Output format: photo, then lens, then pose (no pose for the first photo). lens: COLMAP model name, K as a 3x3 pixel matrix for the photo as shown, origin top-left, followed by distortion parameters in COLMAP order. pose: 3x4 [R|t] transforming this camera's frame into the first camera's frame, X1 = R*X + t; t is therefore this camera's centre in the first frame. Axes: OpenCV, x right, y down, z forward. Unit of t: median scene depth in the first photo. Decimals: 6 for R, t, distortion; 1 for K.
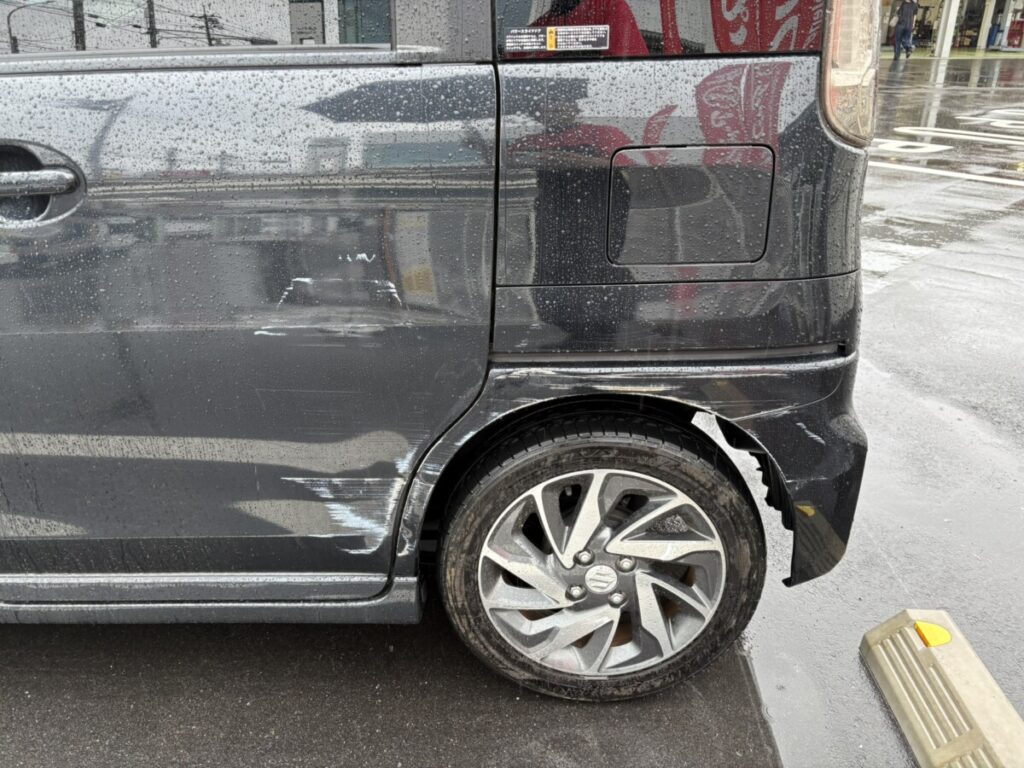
lens RADIAL K [[797.9, 0, 510.7], [0, 797.9, 378.0], [0, 0, 1]] dist [0.011683, -0.020006]
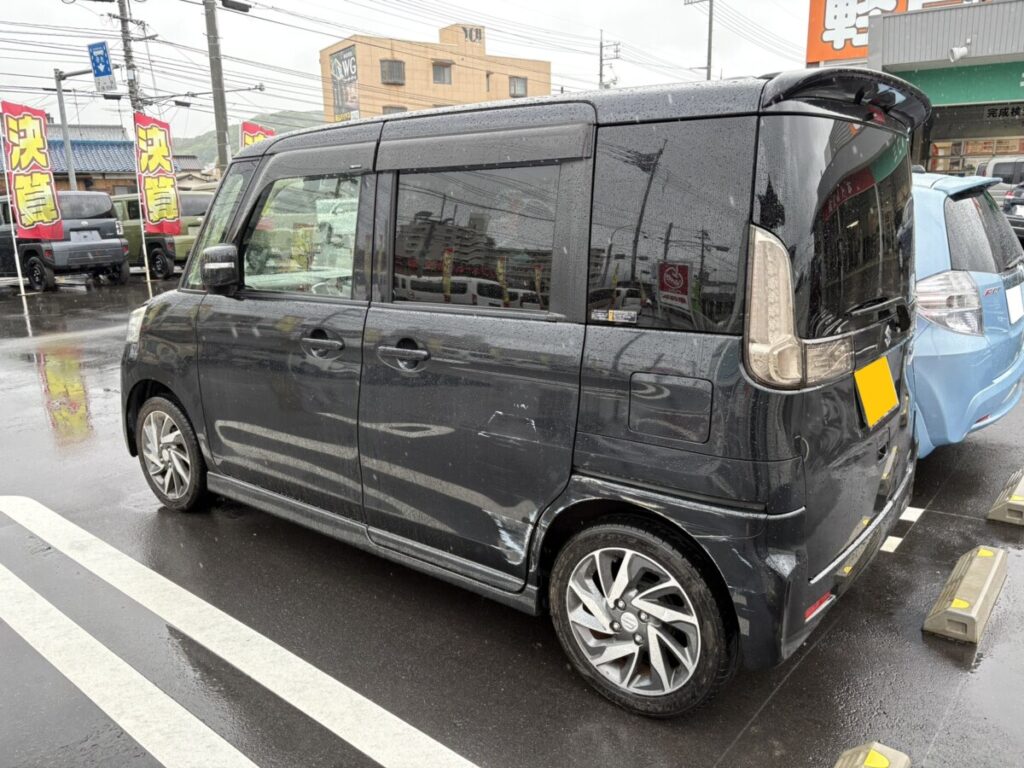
lens RADIAL K [[797.9, 0, 511.0], [0, 797.9, 387.7], [0, 0, 1]] dist [0.011683, -0.020006]
pose [[0.788087, 0.137909, -0.599916, 0.866734], [-0.249486, 0.962506, -0.106480, 0.025497], [0.562739, 0.233586, 0.792945, -0.564048]]
